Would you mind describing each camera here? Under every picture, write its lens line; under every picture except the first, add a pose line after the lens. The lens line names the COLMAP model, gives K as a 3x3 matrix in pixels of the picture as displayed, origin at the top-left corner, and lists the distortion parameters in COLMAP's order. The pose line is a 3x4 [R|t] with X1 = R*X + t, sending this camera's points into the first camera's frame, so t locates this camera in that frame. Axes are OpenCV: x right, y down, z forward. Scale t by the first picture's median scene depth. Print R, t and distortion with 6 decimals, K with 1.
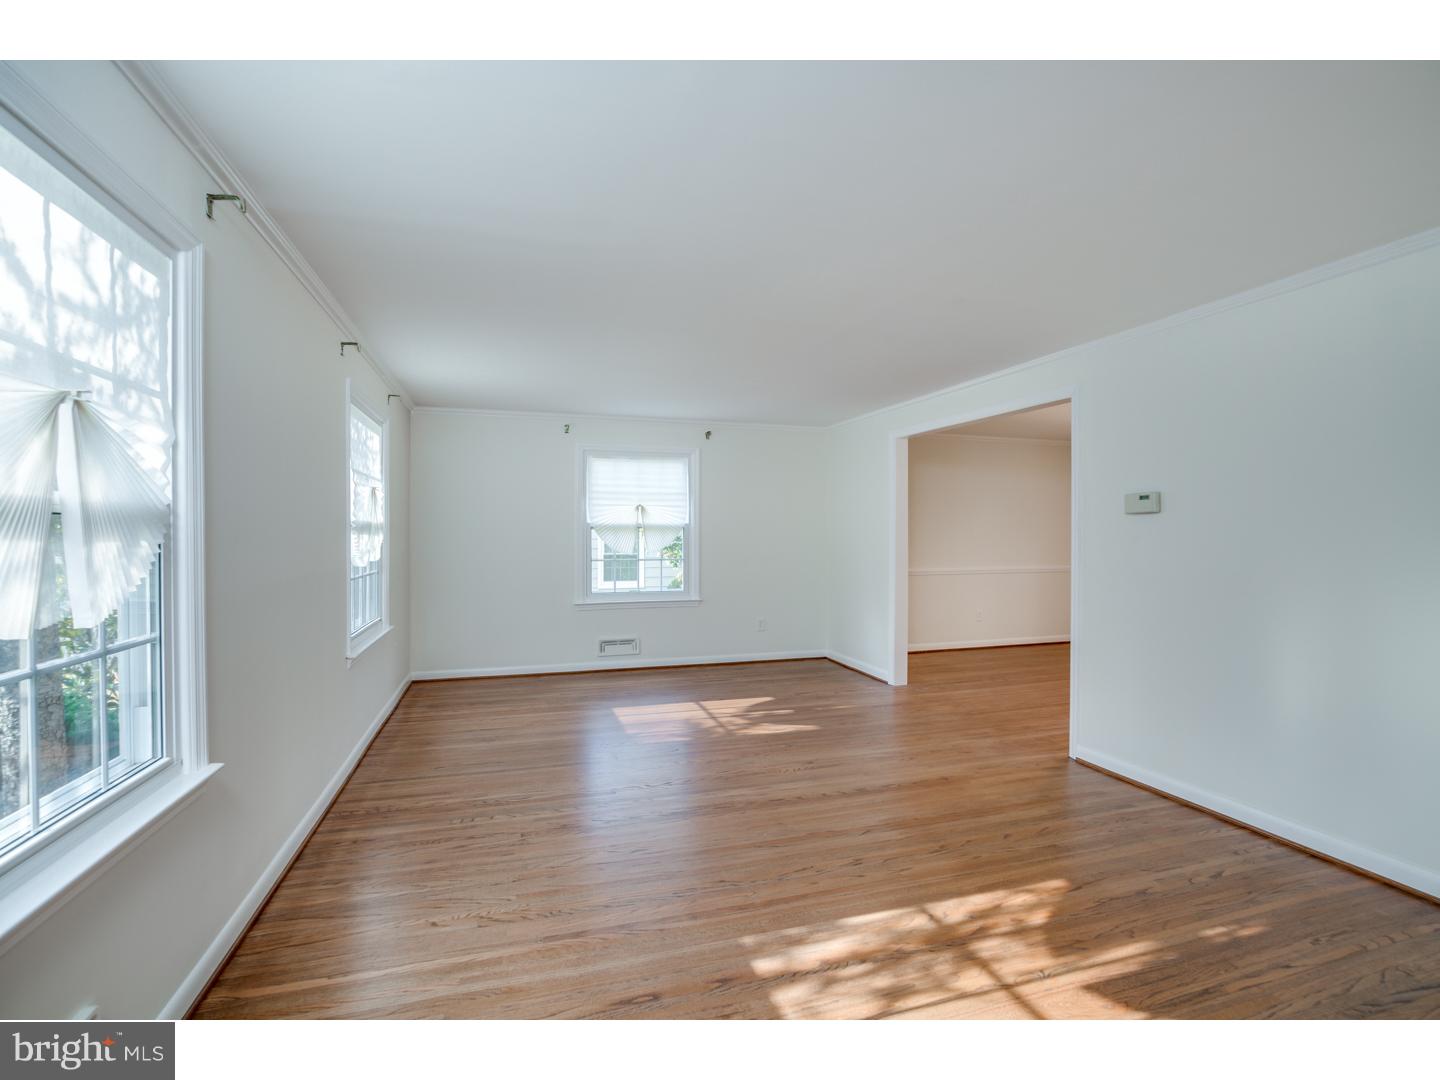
lens RADIAL K [[664.2, 0, 717.5], [0, 664.2, 537.6], [0, 0, 1]] dist [-0.028169, -0.000029]
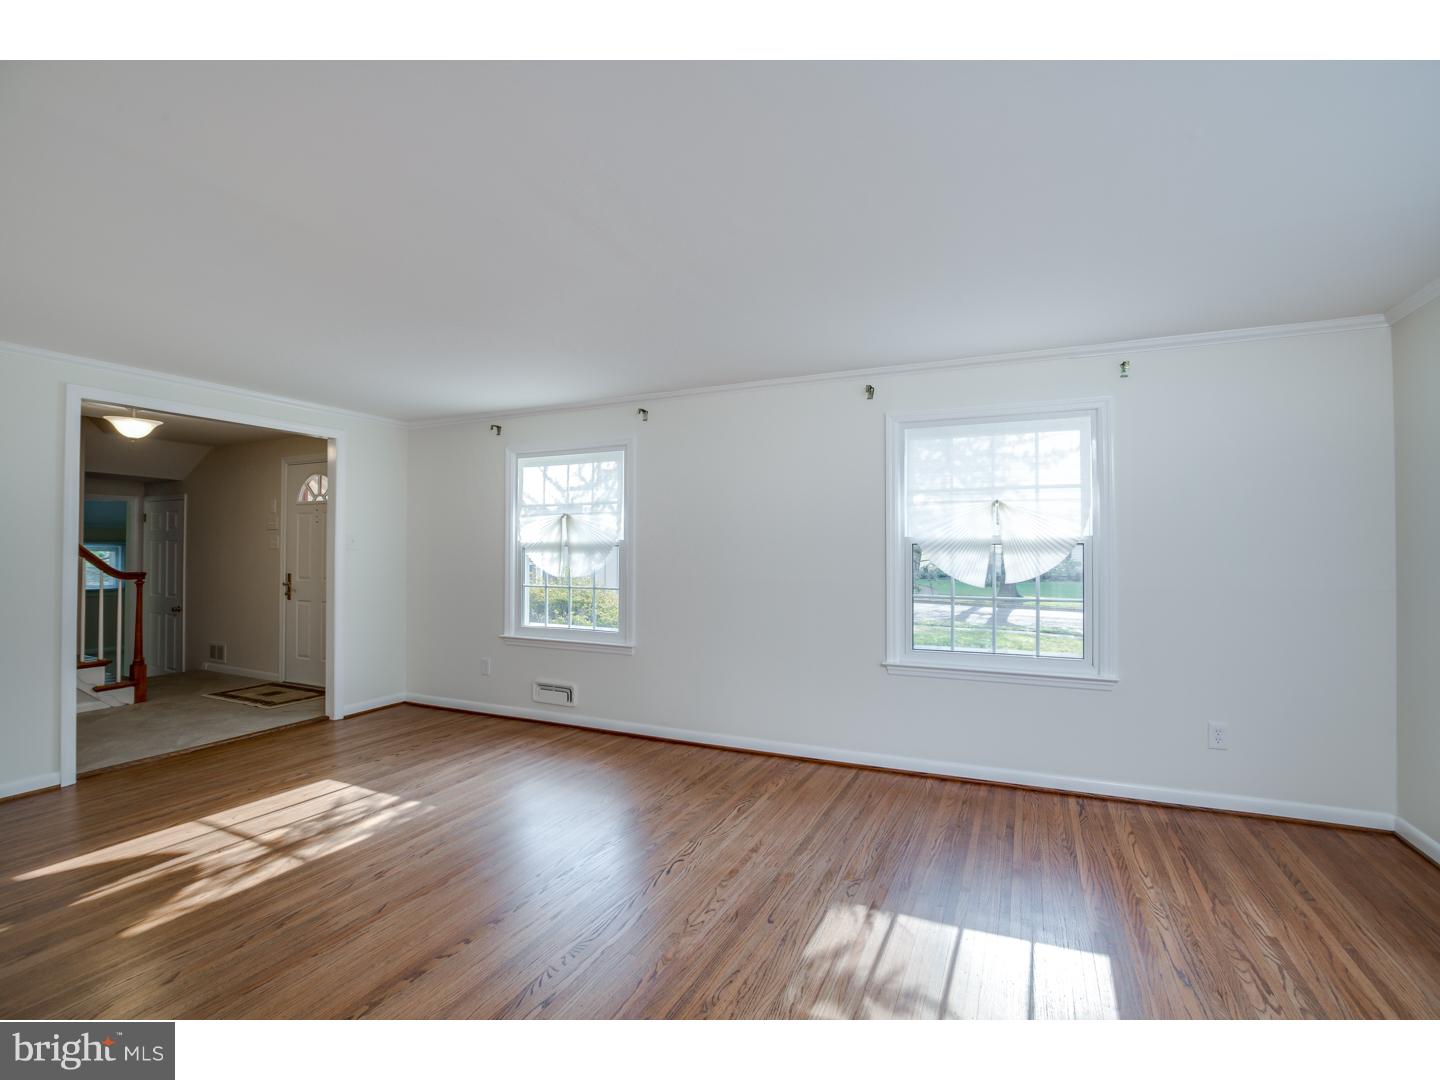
lens RADIAL K [[664.2, 0, 712.5], [0, 664.2, 543.3], [0, 0, 1]] dist [-0.028169, -0.000029]
pose [[-0.666779, -0.017457, -0.745051, 0.770491], [-0.007621, 0.999833, -0.016606, 0.000452], [0.745216, -0.005394, -0.666801, 2.521051]]
